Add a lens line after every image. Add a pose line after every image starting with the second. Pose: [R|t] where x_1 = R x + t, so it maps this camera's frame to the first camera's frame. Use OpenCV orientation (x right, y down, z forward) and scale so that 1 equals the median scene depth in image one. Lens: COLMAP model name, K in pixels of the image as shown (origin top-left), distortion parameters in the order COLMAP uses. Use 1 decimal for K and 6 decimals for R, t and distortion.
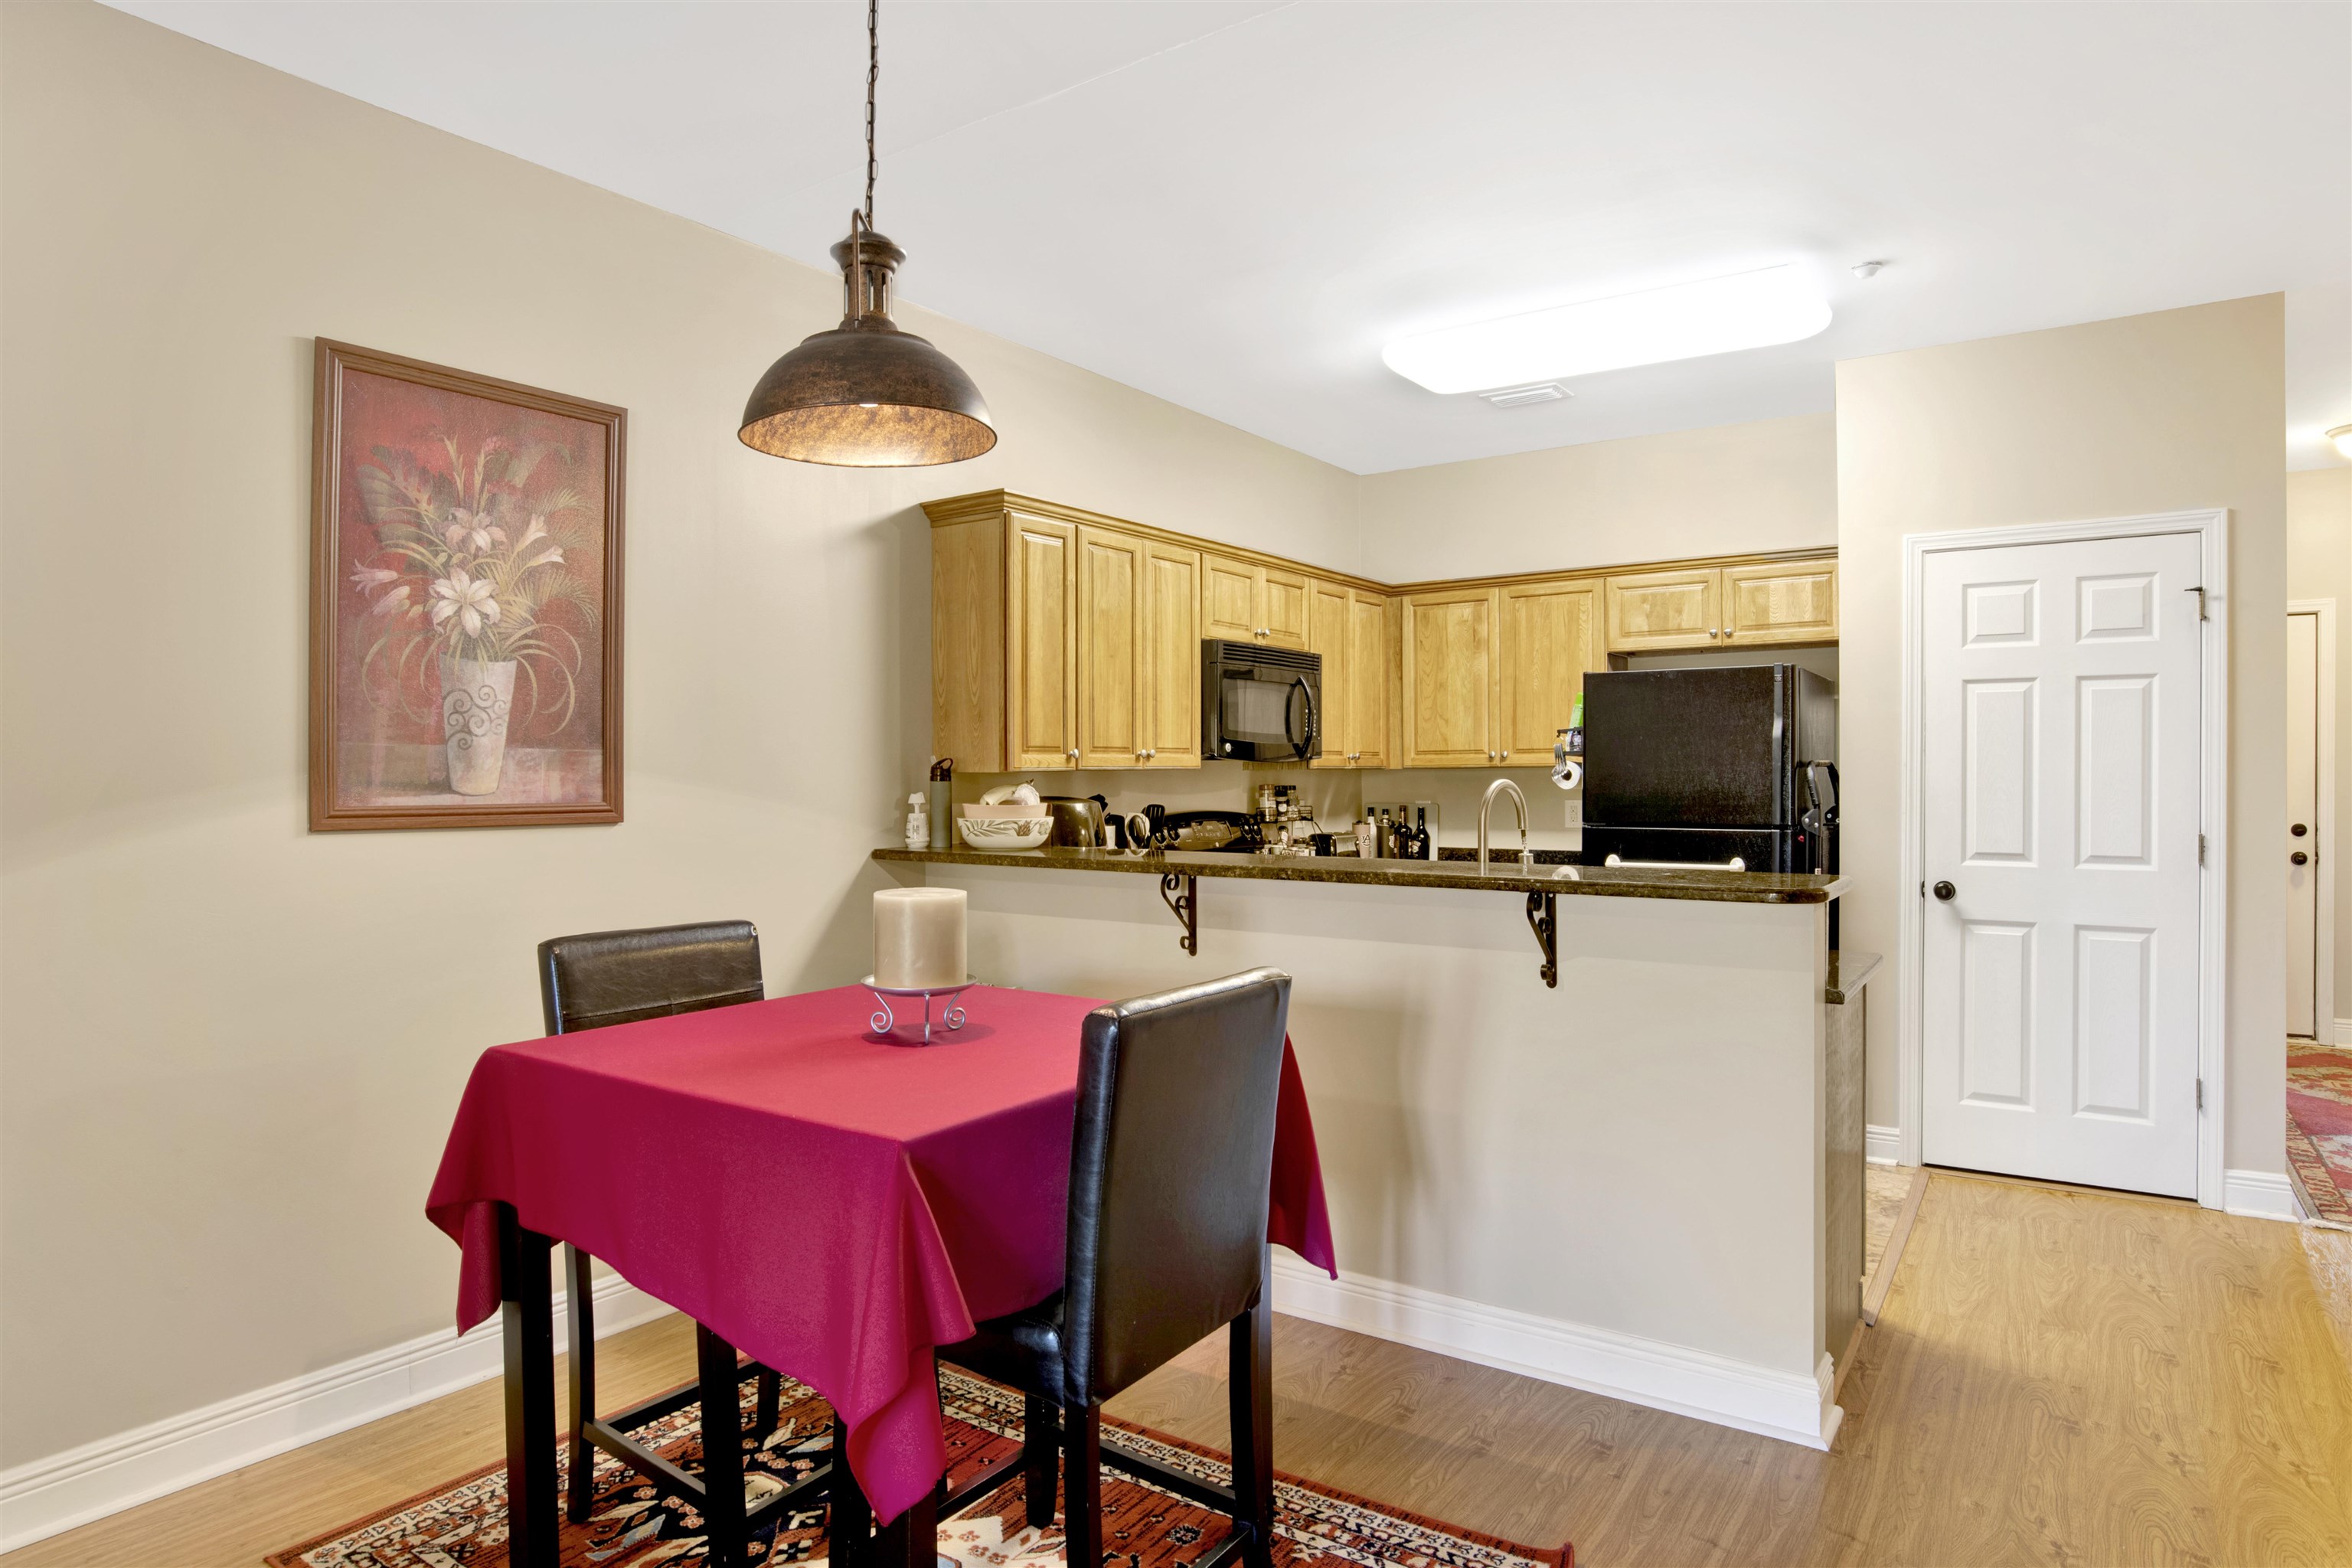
lens RADIAL K [[1377.3, 0, 1185.5], [0, 1377.3, 789.3], [0, 0, 1]] dist [-0.035823, 0.001928]
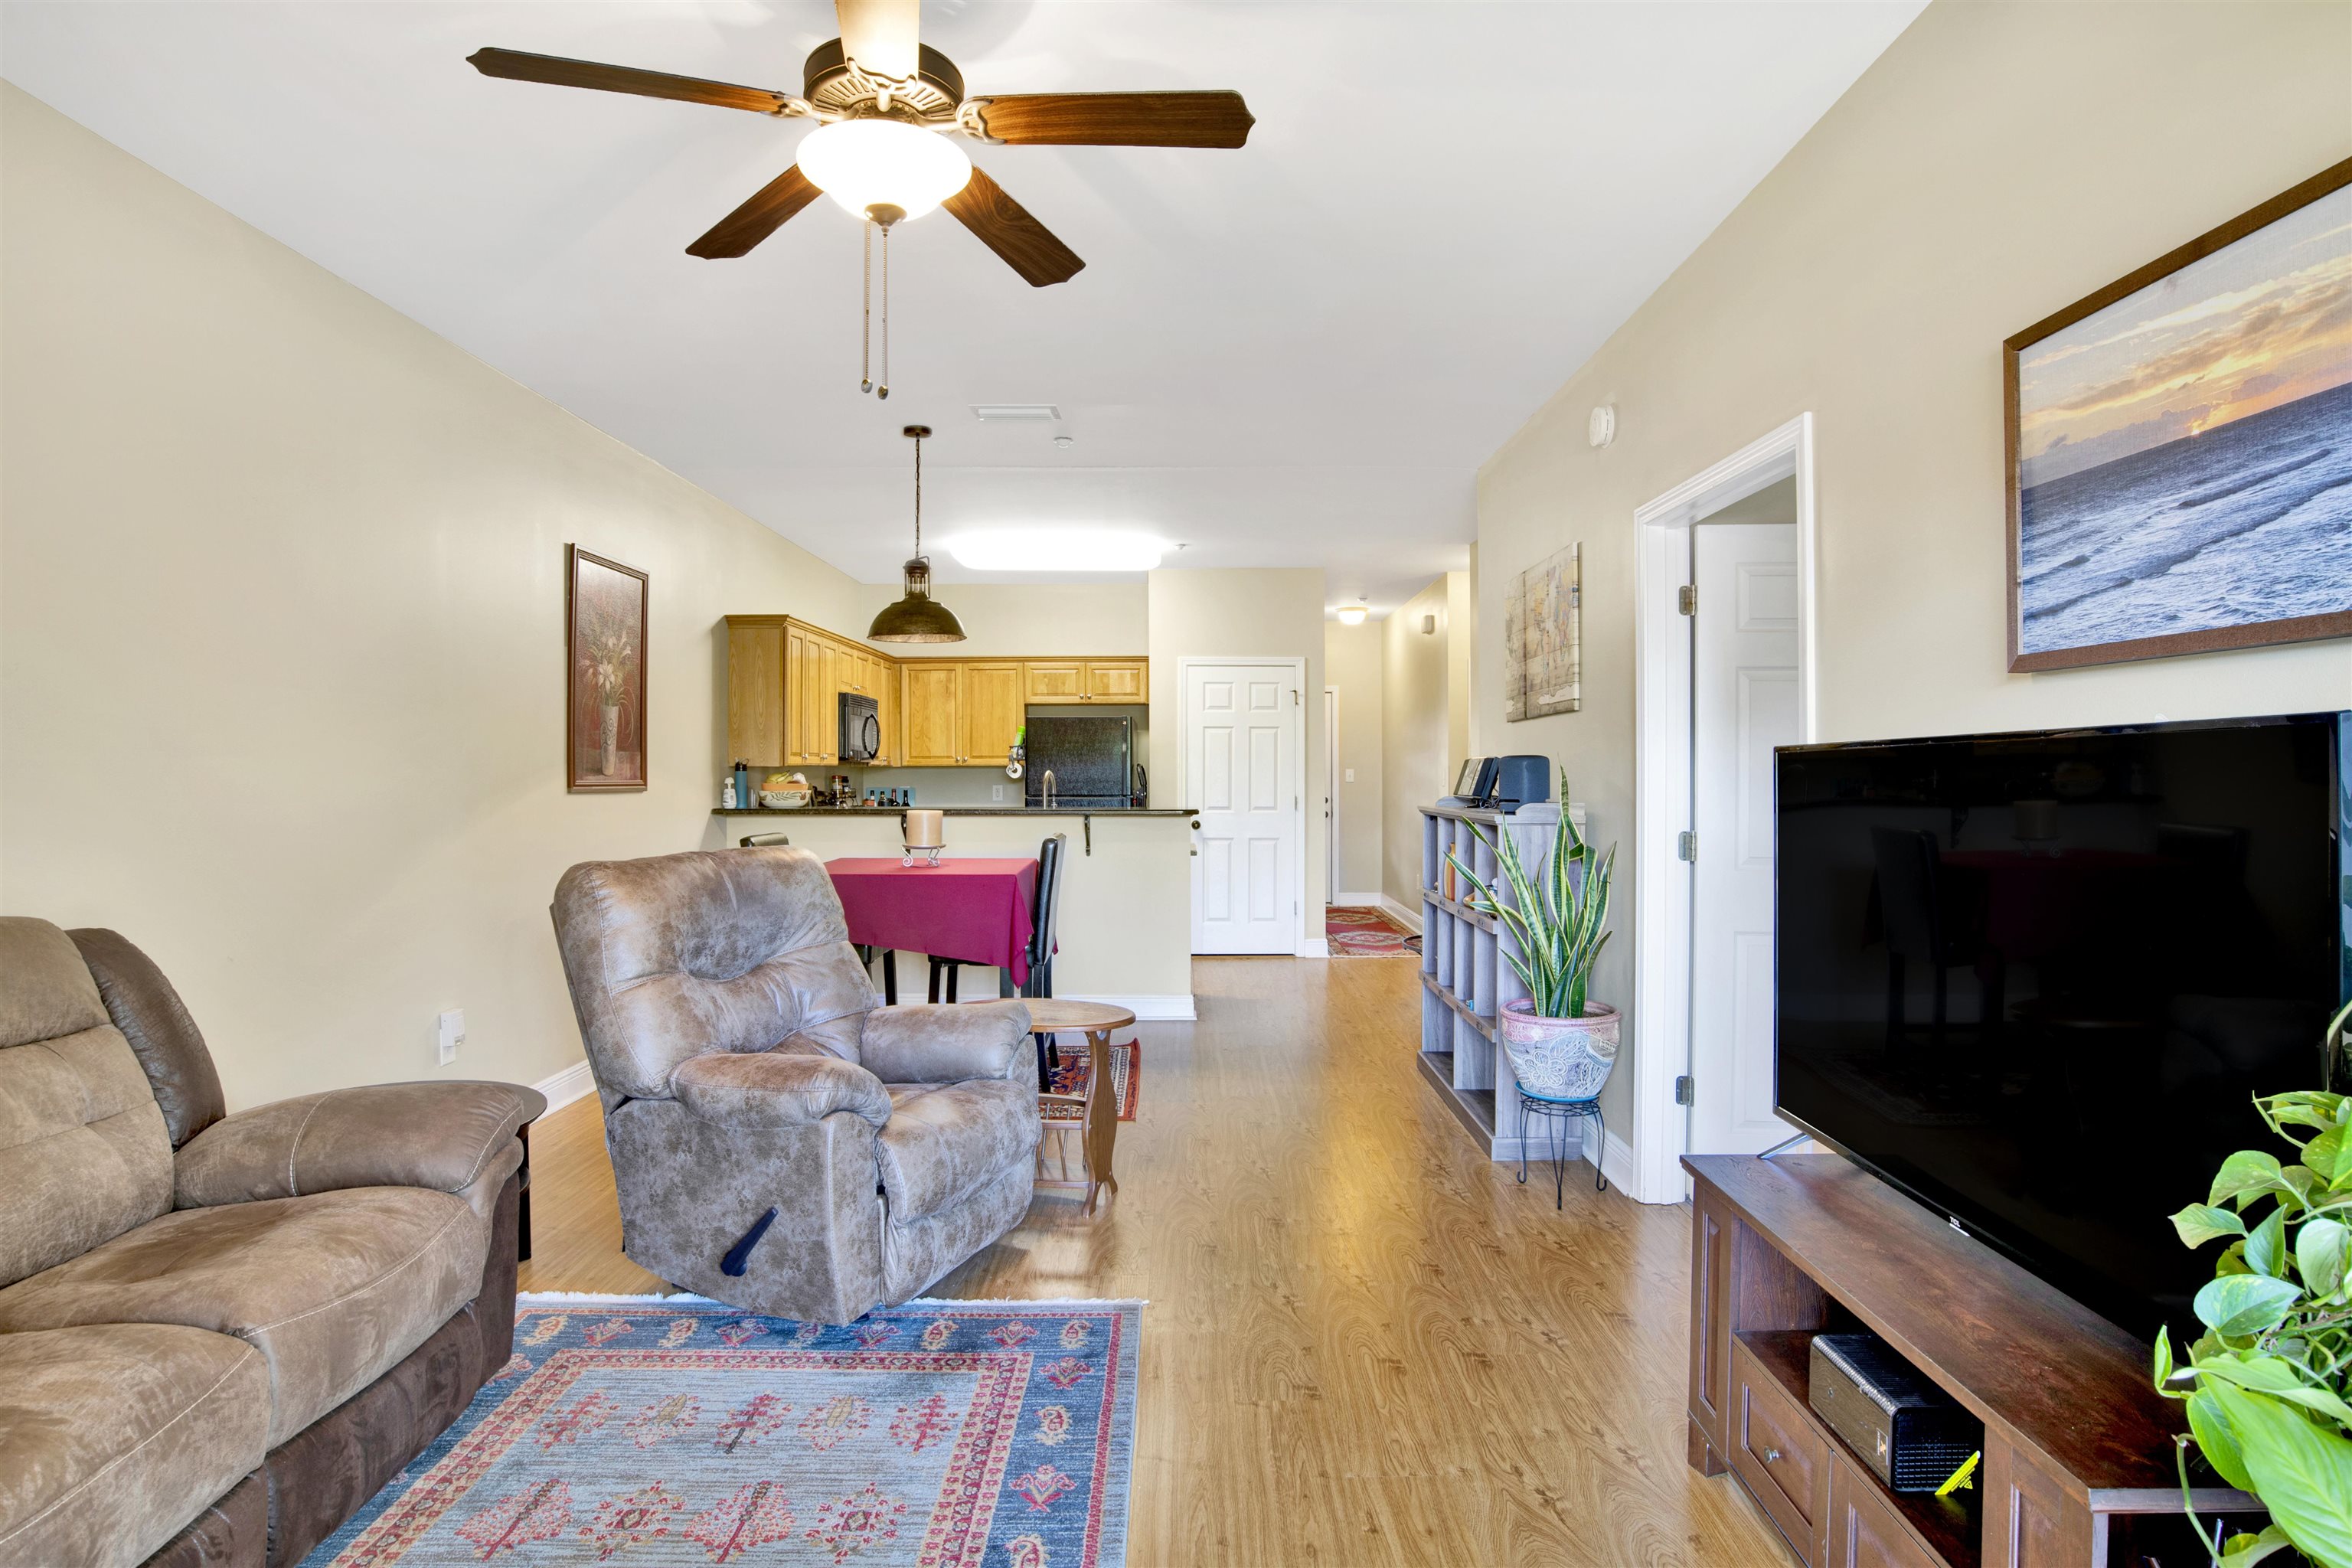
lens RADIAL K [[1265.4, 0, 1179.7], [0, 1265.4, 784.6], [0, 0, 1]] dist [-0.003430, 0.007232]
pose [[0.831914, -0.001643, 0.554902, -0.565188], [0.003920, 0.999988, -0.002917, 0.017027], [-0.554890, 0.004602, 0.831911, -0.636879]]
